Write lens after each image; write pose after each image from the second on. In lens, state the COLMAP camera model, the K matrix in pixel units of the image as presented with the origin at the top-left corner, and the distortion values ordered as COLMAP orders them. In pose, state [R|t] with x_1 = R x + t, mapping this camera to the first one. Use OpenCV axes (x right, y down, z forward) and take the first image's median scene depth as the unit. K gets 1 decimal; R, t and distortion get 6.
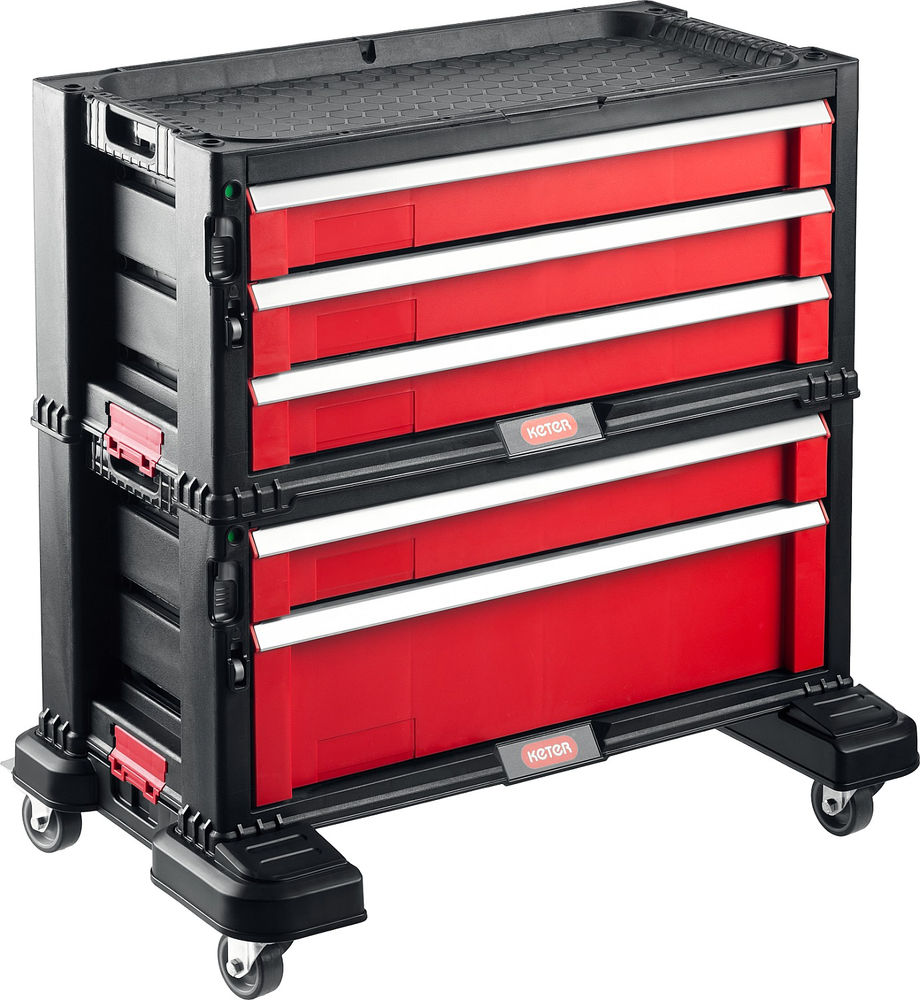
lens RADIAL K [[3896.9, 0, 460.0], [0, 3896.9, 500.0], [0, 0, 1]] dist [-0.317236, -8.730204]
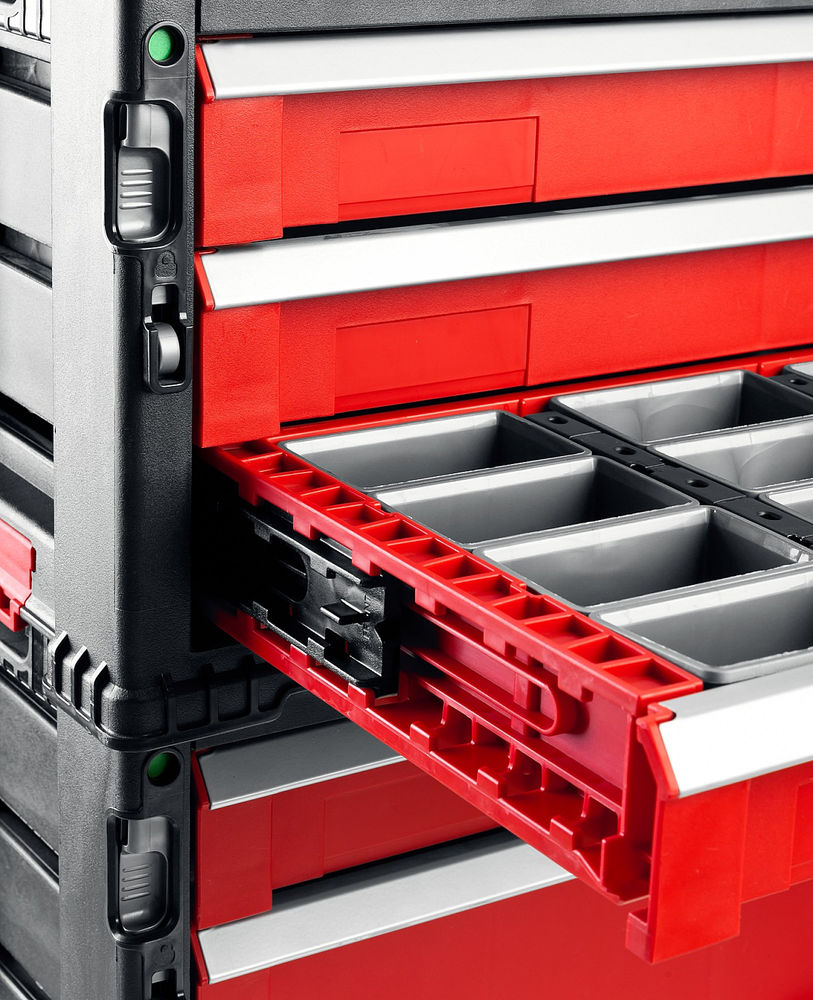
lens RADIAL K [[2185.0, 0, 406.5], [0, 2185.0, 500.0], [0, 0, 1]] dist [-0.312895, -0.248537]
pose [[0.999584, 0.024826, 0.014651, -0.031354], [-0.024826, 0.999692, -0.000190, -0.025510], [-0.014652, -0.000174, 0.999893, 0.721056]]
